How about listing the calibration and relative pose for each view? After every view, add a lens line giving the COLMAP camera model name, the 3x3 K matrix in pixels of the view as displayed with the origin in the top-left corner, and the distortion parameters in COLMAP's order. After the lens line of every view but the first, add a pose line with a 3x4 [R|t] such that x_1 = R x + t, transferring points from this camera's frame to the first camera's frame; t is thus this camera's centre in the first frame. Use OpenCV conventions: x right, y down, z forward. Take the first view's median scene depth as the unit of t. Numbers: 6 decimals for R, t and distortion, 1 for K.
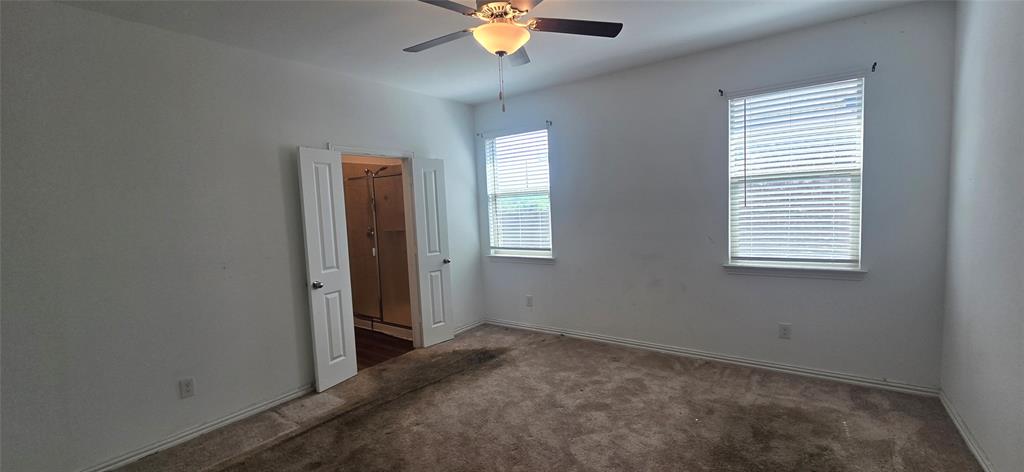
lens RADIAL K [[415.2, 0, 507.2], [0, 415.2, 243.7], [0, 0, 1]] dist [0.000964, -0.001195]
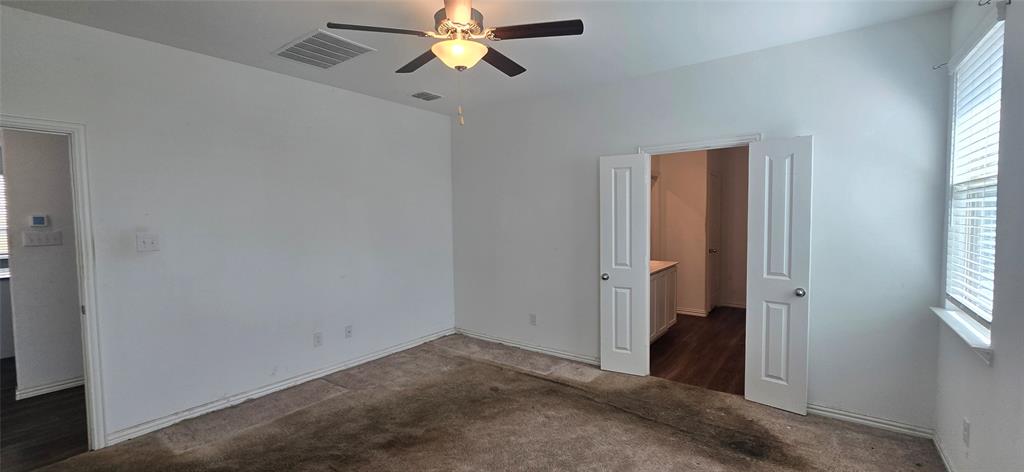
lens RADIAL K [[415.2, 0, 505.3], [0, 415.2, 241.7], [0, 0, 1]] dist [0.000964, -0.001195]
pose [[-0.017576, 0.110491, -0.993722, 0.500185], [-0.071720, 0.991176, 0.111476, -0.077402], [0.997270, 0.073229, -0.009496, 0.547962]]
